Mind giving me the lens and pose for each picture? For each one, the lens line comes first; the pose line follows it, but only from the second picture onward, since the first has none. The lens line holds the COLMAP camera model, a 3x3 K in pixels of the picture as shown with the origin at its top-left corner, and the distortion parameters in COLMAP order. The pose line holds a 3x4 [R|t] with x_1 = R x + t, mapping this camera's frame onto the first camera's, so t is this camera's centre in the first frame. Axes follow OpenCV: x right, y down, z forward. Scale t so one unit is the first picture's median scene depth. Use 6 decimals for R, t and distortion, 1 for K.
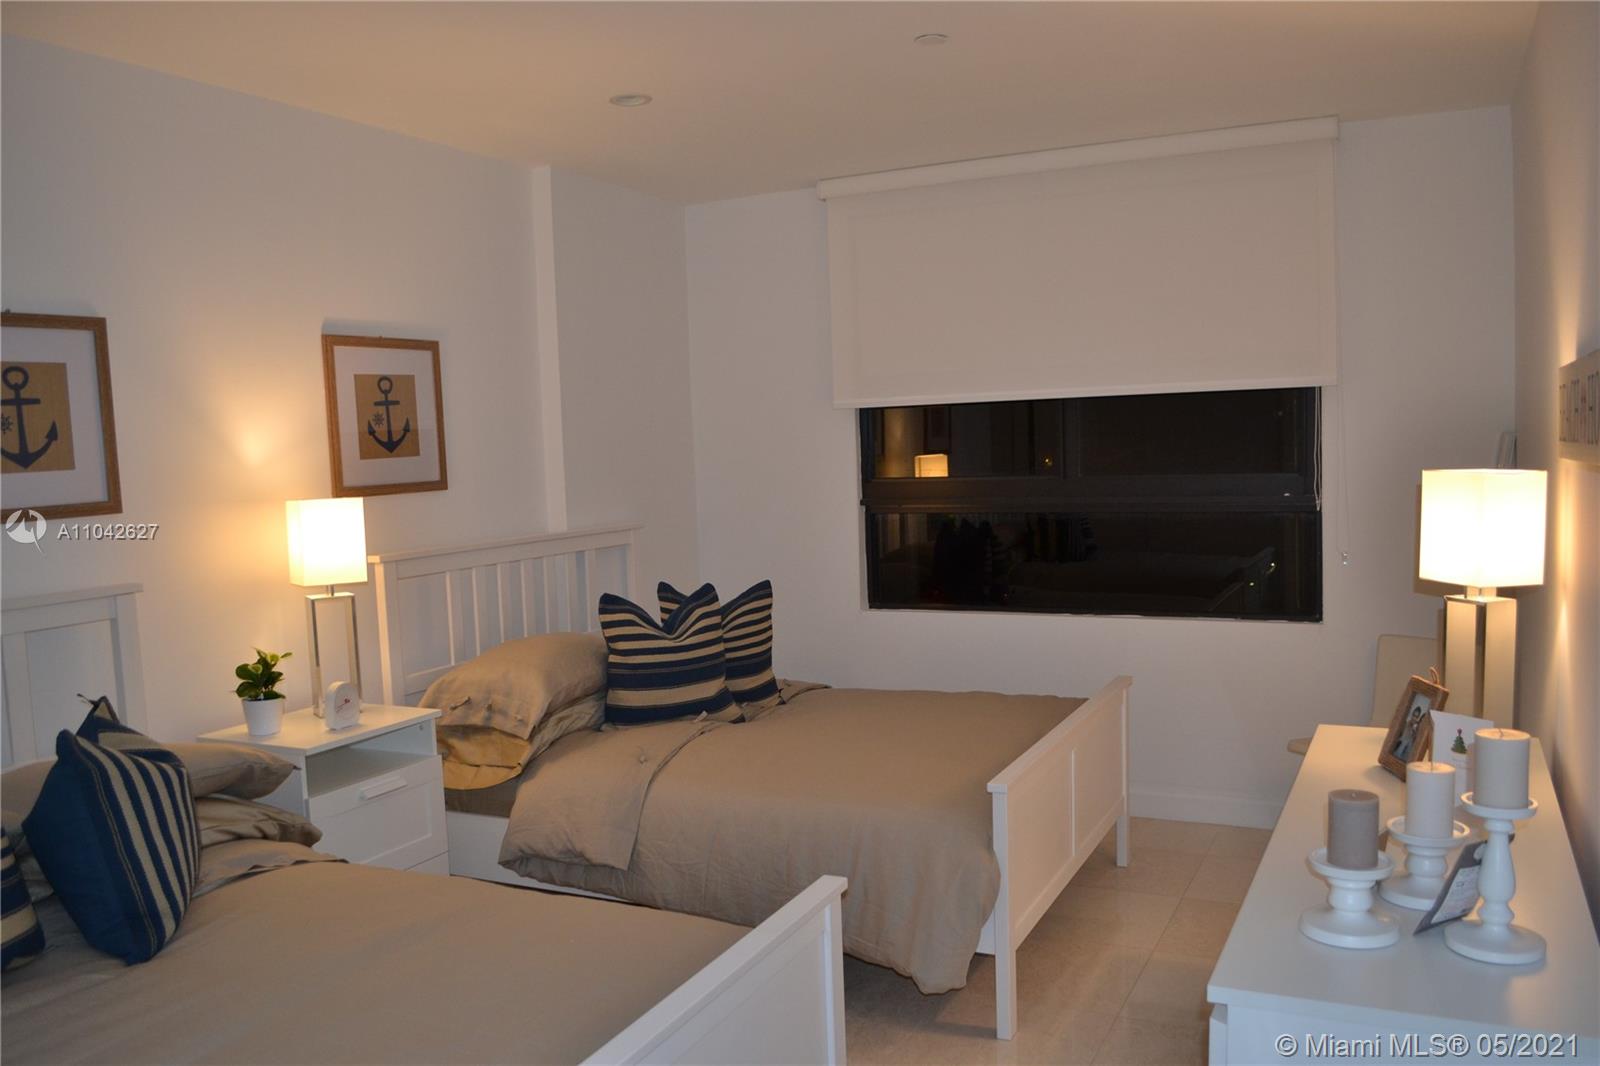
lens RADIAL K [[1273.2, 0, 800.6], [0, 1273.2, 555.7], [0, 0, 1]] dist [-0.085609, 0.014532]
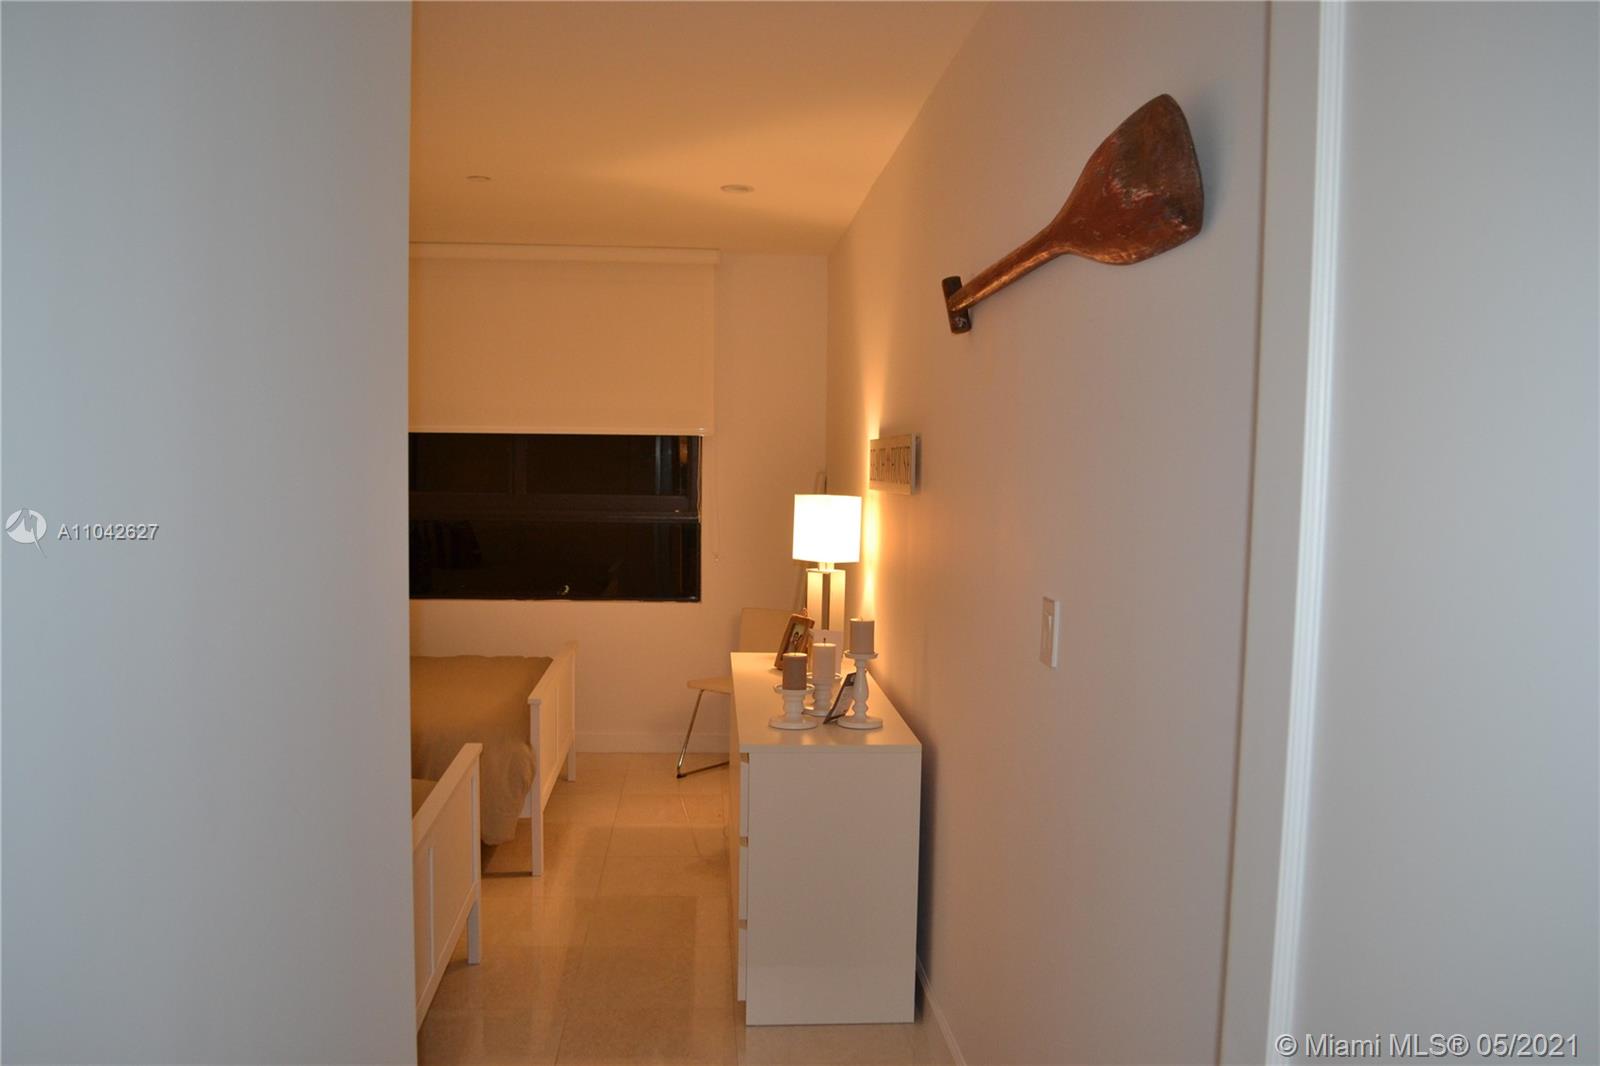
lens RADIAL K [[1273.2, 0, 800.6], [0, 1273.2, 555.7], [0, 0, 1]] dist [-0.085609, 0.014532]
pose [[0.856387, 0.005578, 0.516304, -0.779587], [0.003145, 0.999867, -0.016020, 0.085562], [-0.516325, 0.015343, 0.856255, -0.972129]]
